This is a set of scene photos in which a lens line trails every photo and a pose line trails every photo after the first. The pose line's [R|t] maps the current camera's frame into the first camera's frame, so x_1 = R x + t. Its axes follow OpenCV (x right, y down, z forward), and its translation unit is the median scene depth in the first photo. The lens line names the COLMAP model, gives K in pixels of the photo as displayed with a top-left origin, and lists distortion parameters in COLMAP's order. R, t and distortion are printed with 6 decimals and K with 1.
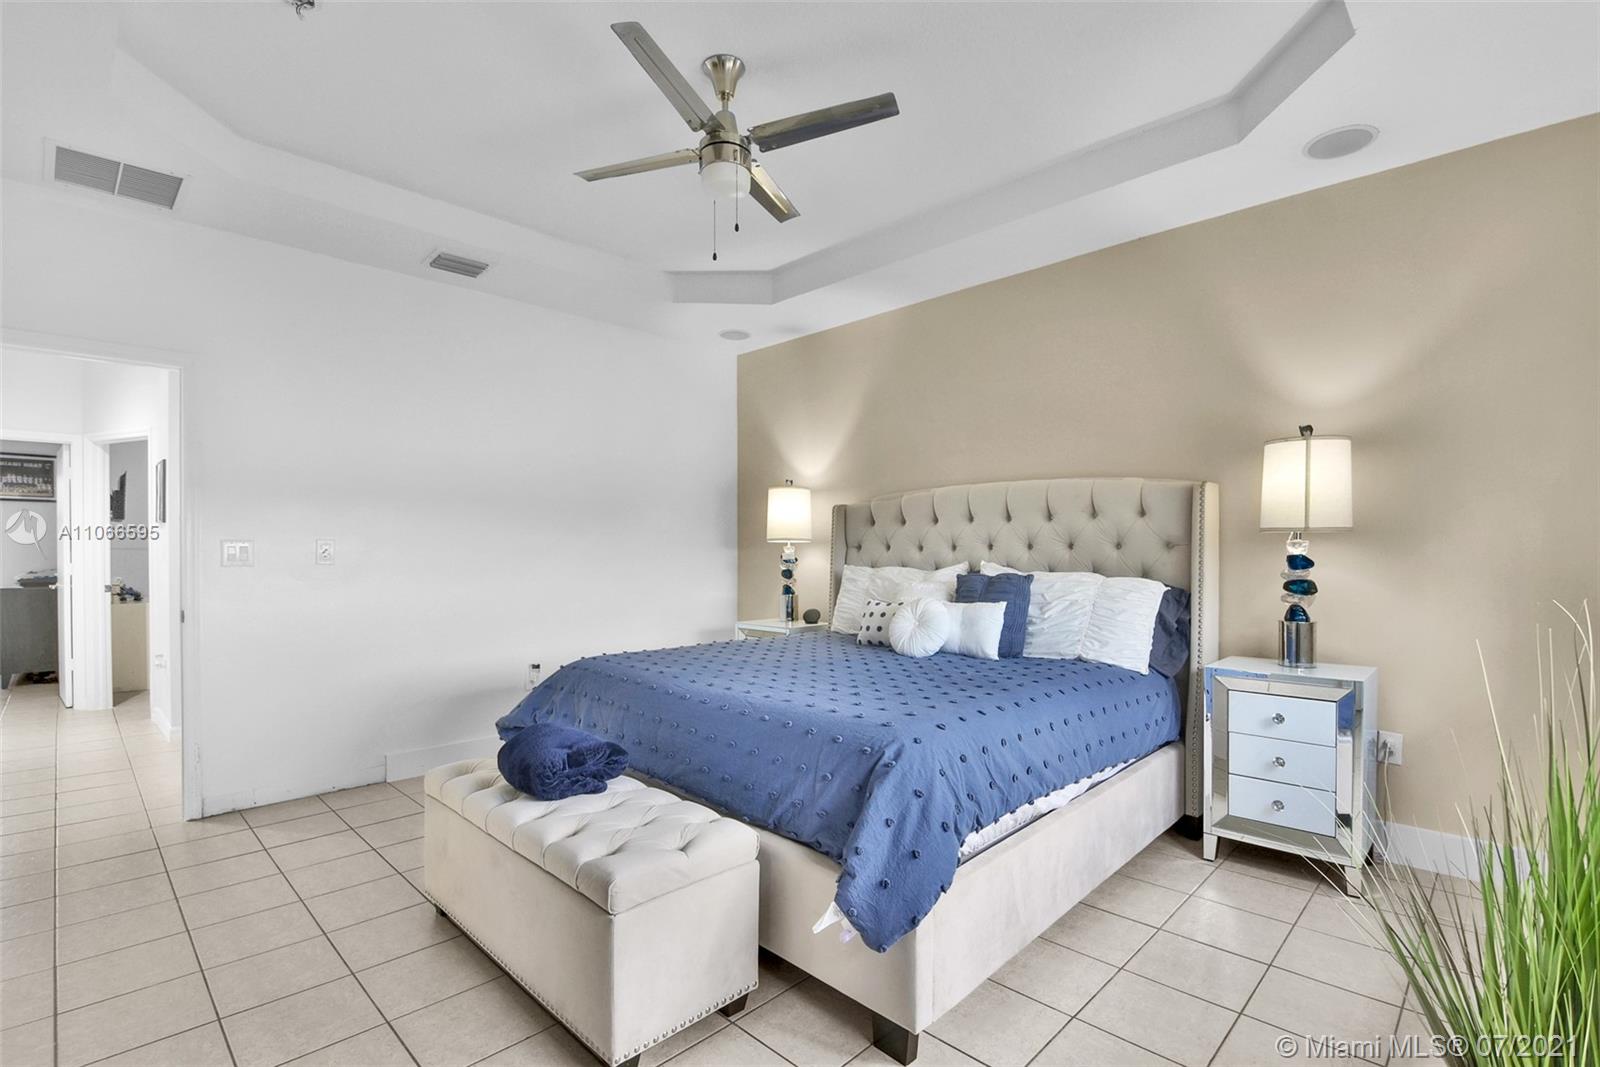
lens RADIAL K [[734.1, 0, 787.3], [0, 734.1, 560.1], [0, 0, 1]] dist [0.001600, -0.014931]
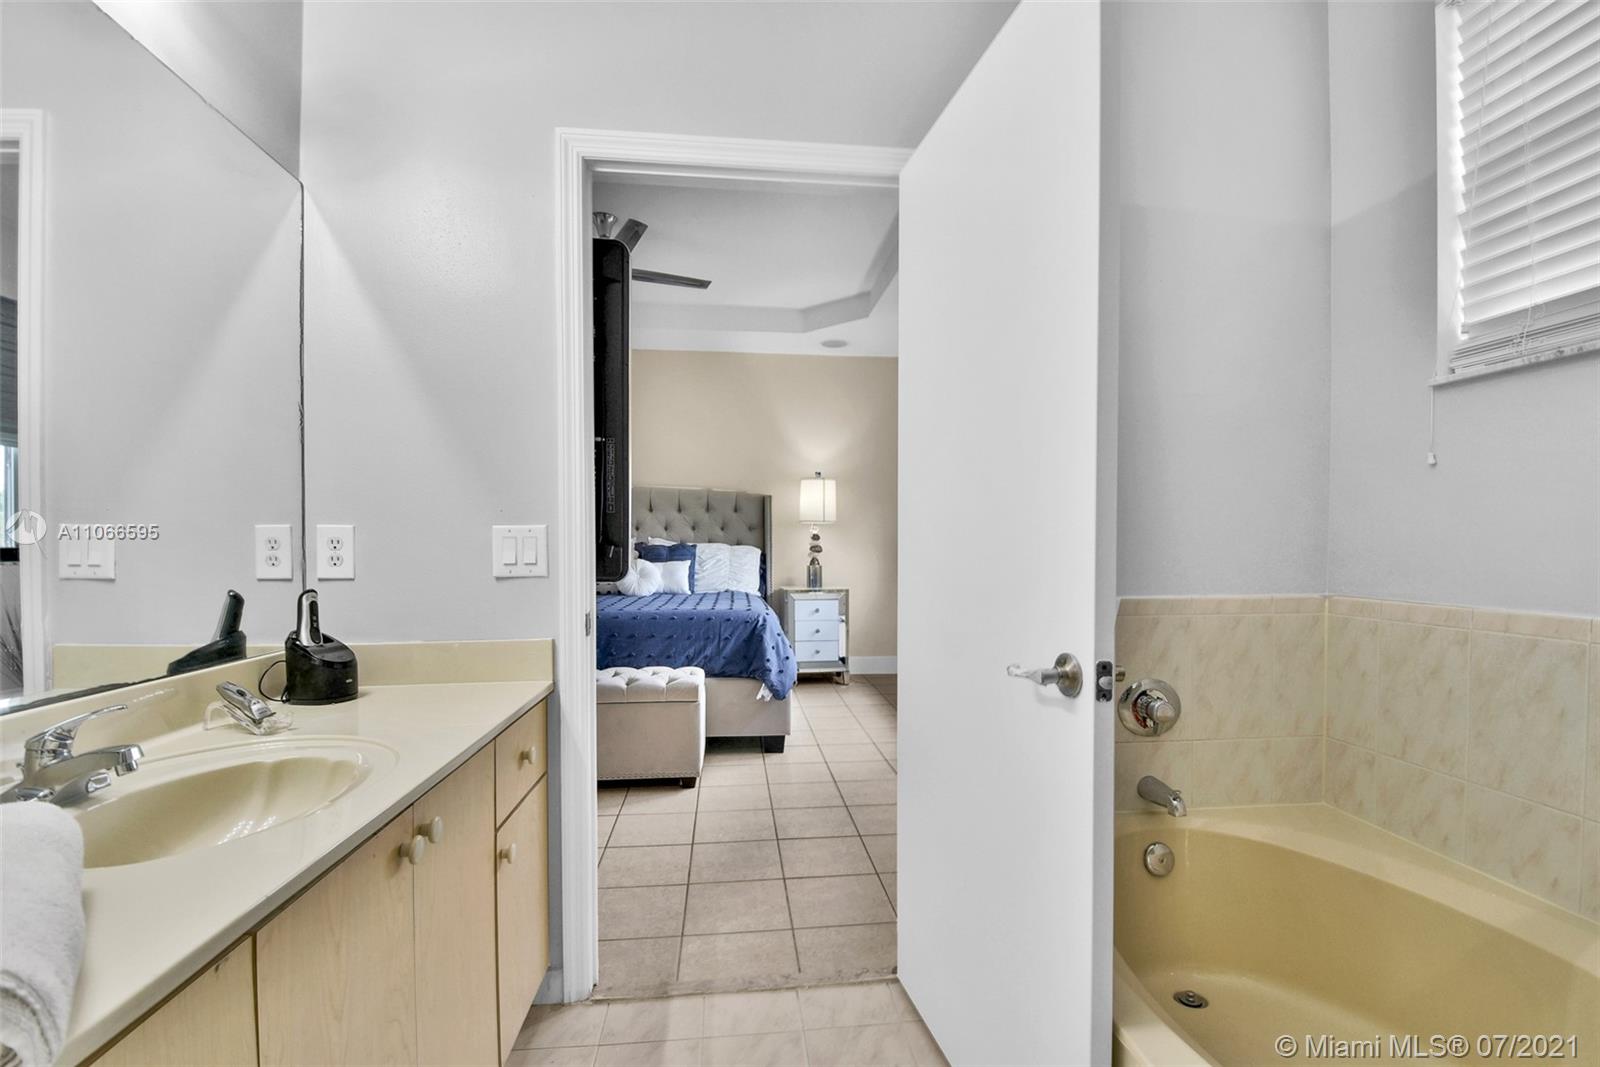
lens RADIAL K [[734.1, 0, 787.3], [0, 734.1, 560.1], [0, 0, 1]] dist [0.001600, -0.014931]
pose [[0.649145, -0.015627, 0.760504, -0.933389], [0.005974, 0.999863, 0.015446, 0.035343], [-0.760642, -0.005484, 0.649149, -0.291644]]
